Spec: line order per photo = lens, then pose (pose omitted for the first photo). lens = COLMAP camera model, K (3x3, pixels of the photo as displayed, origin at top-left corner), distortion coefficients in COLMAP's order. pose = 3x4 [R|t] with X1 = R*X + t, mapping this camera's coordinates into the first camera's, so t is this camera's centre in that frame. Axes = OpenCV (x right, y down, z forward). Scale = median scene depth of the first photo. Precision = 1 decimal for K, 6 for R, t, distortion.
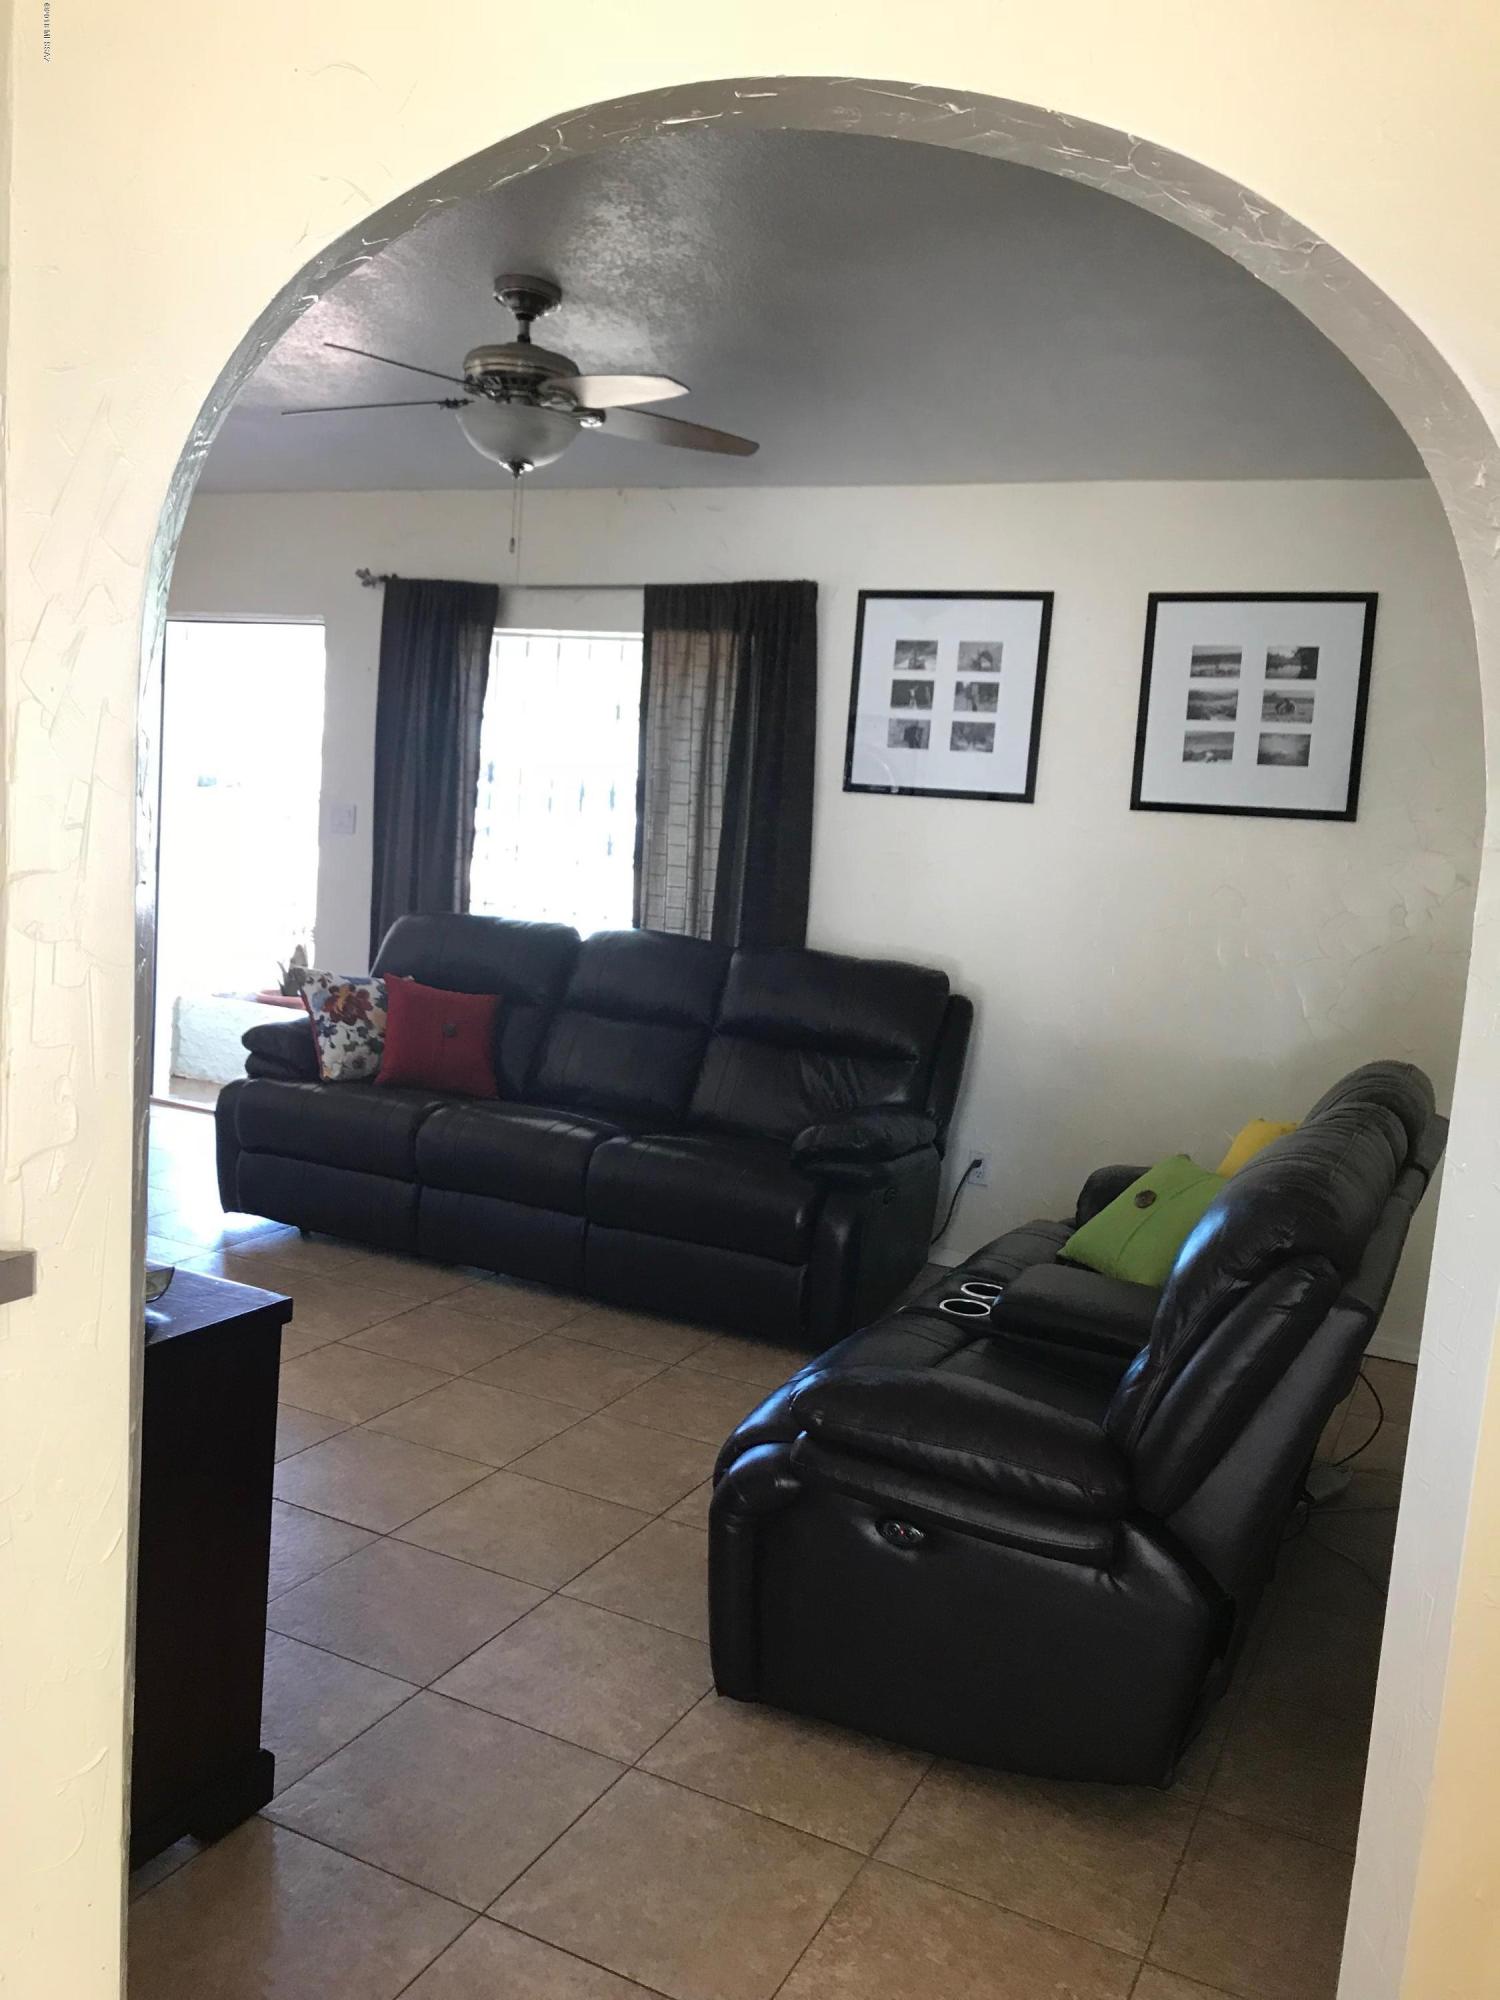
lens RADIAL K [[1617.2, 0, 754.9], [0, 1617.2, 1001.5], [0, 0, 1]] dist [-0.030737, 0.000362]
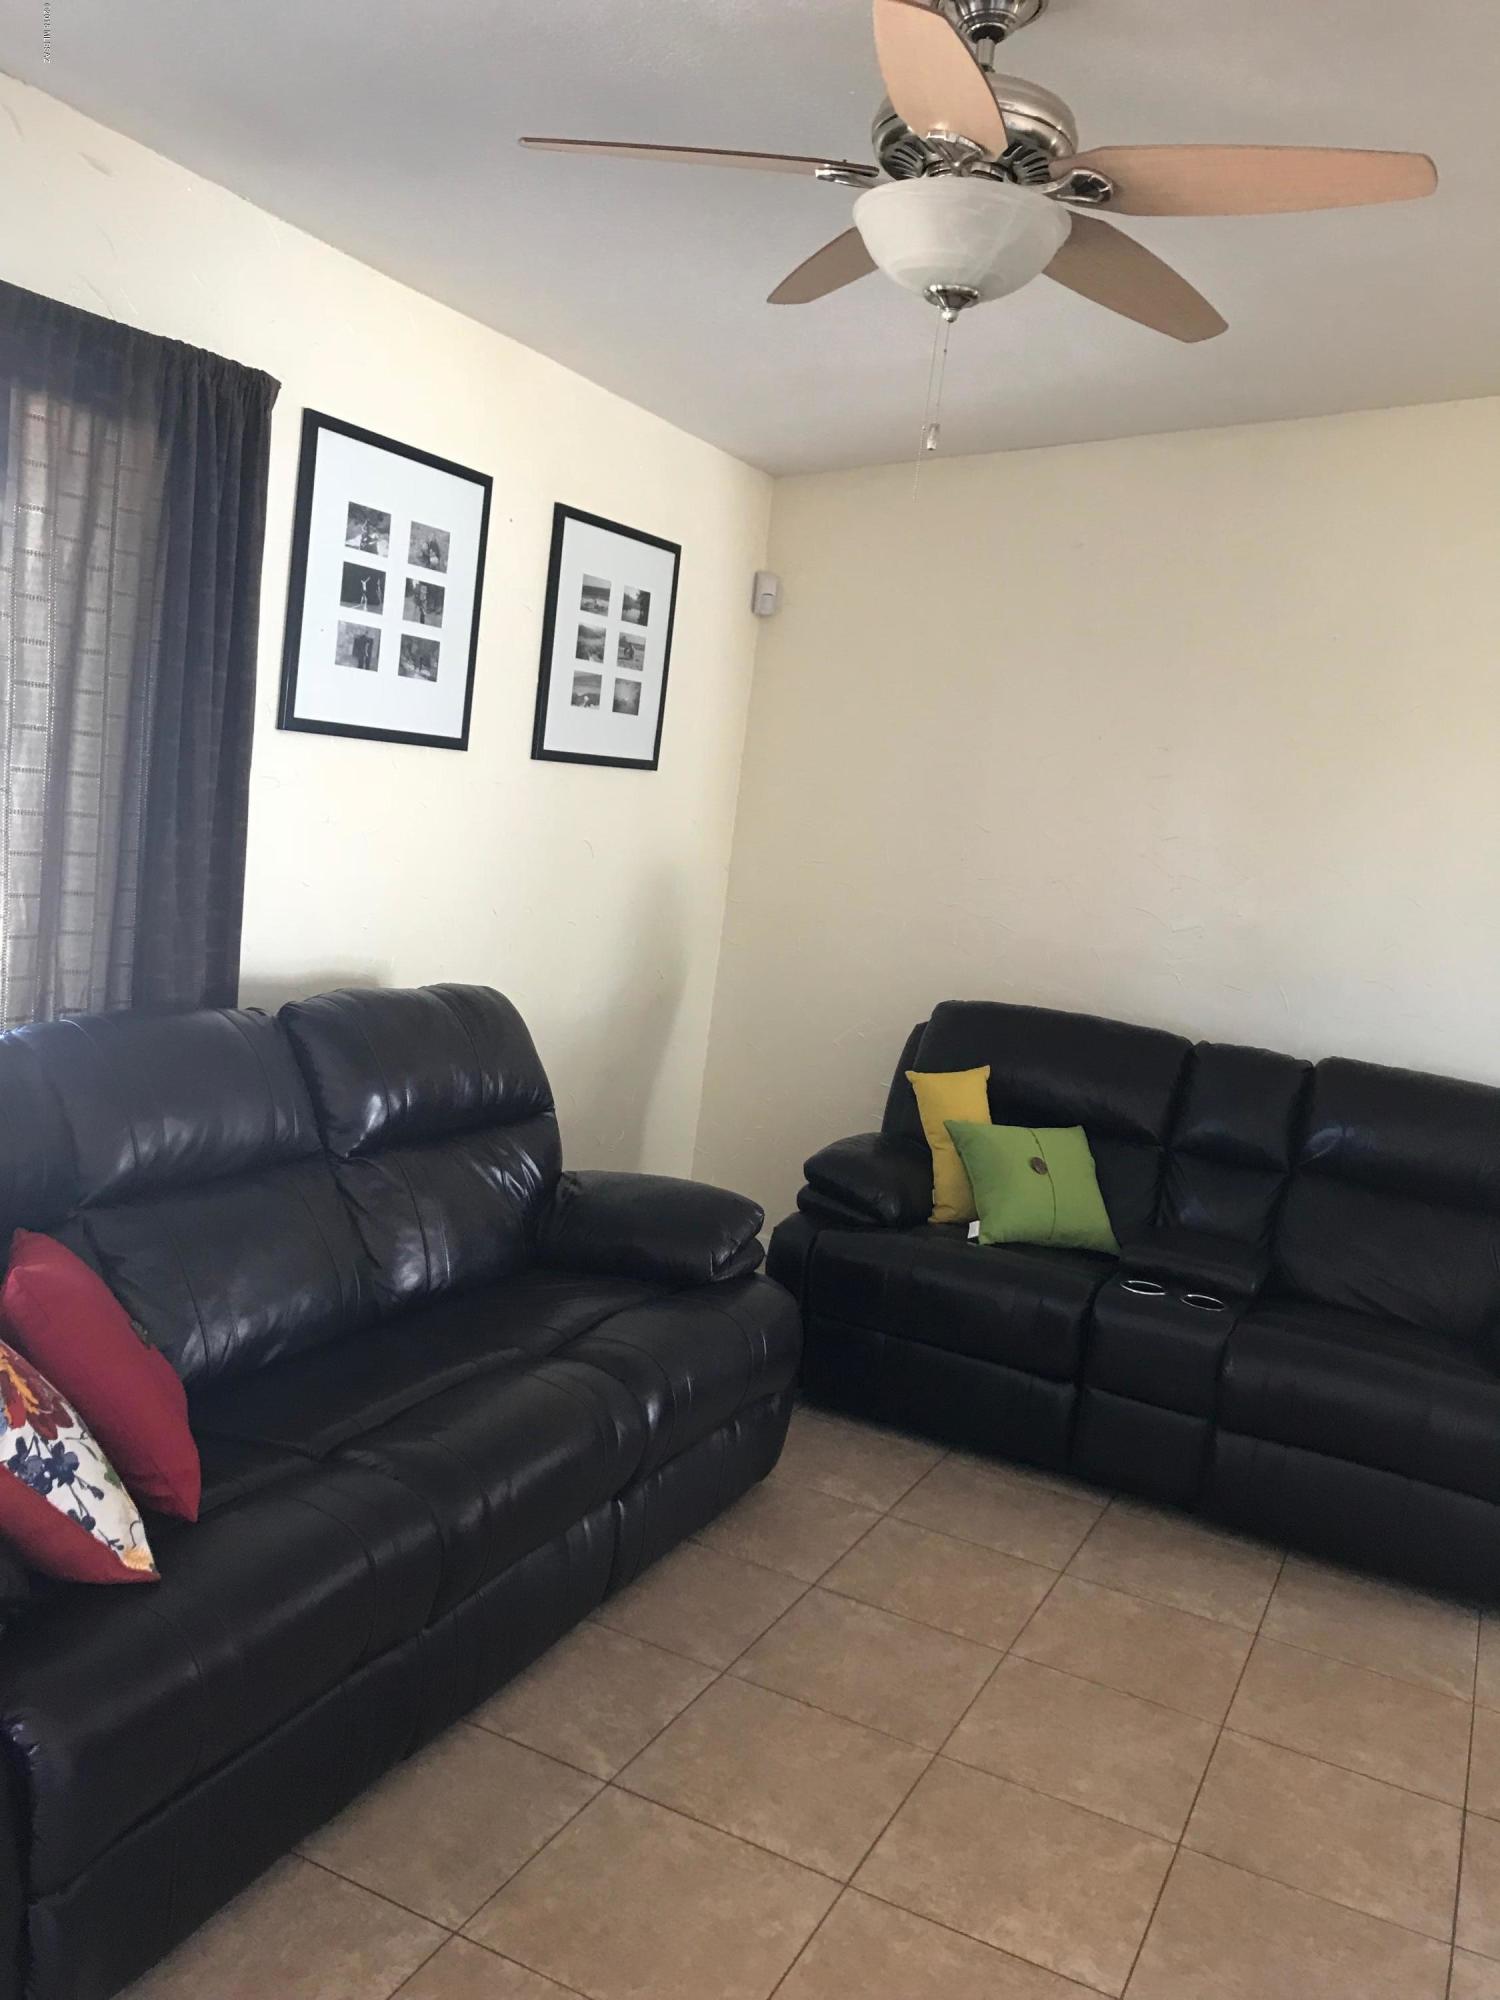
lens RADIAL K [[1617.2, 0, 759.1], [0, 1617.2, 999.0], [0, 0, 1]] dist [-0.030737, 0.000362]
pose [[0.018279, -0.190478, 0.981521, -0.604768], [0.016034, 0.981615, 0.190197, -0.150305], [-0.999704, 0.012261, 0.020997, 0.840587]]
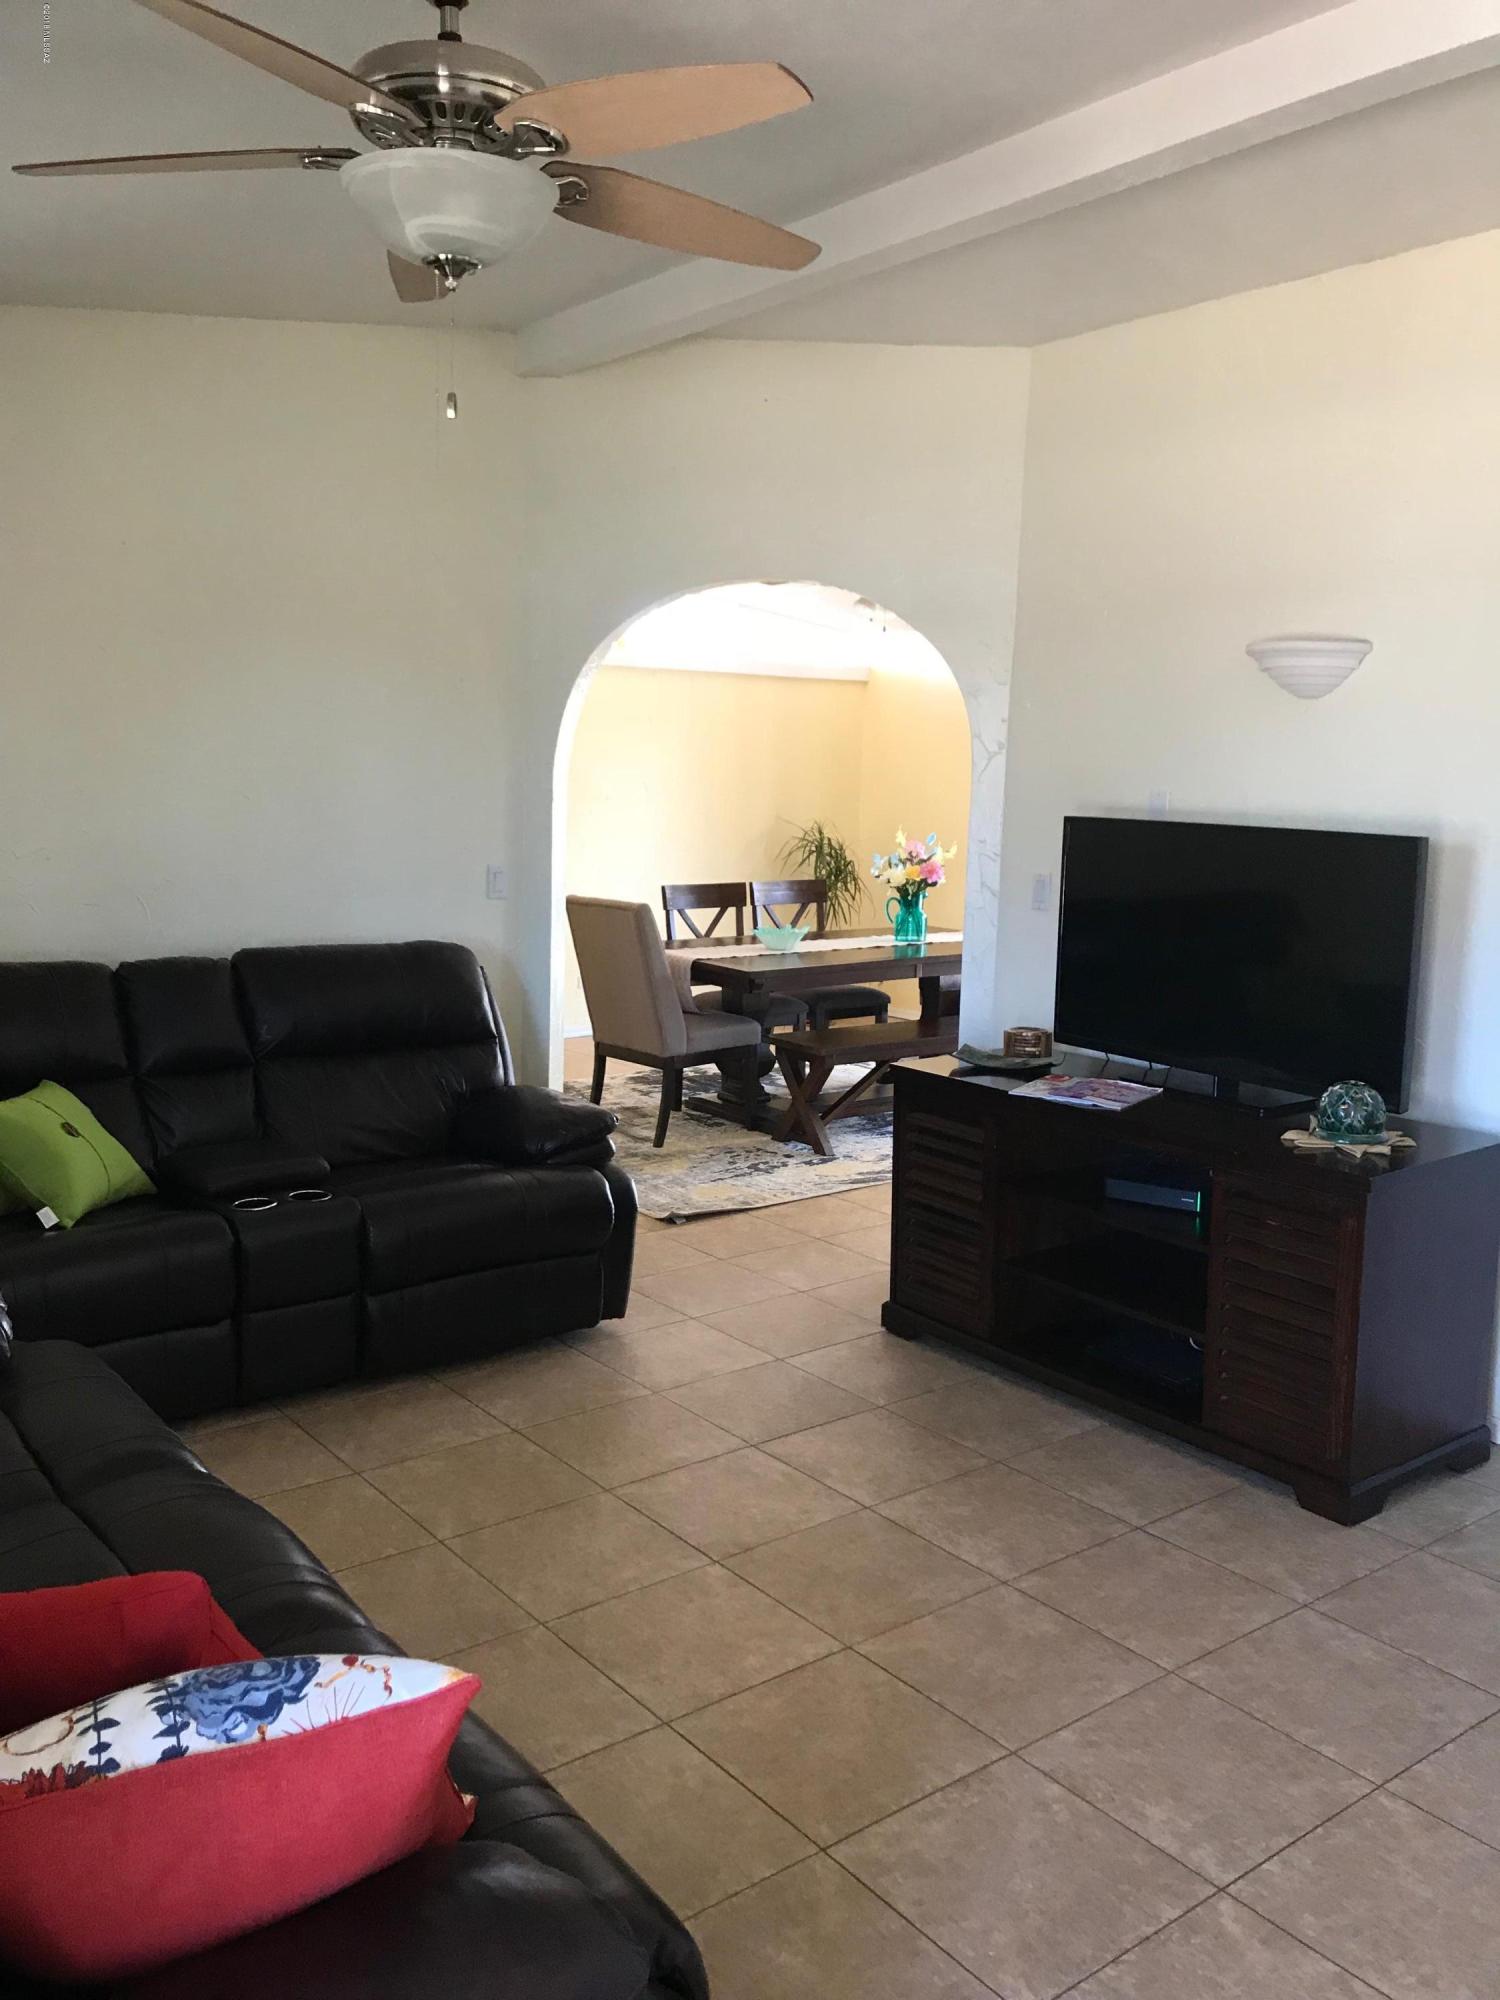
lens RADIAL K [[1617.2, 0, 764.0], [0, 1617.2, 997.6], [0, 0, 1]] dist [-0.030737, 0.000362]
pose [[-0.894461, -0.141816, 0.424061, -0.425011], [-0.014042, 0.956813, 0.290364, -0.192238], [-0.446925, 0.253764, -0.857824, 1.194003]]
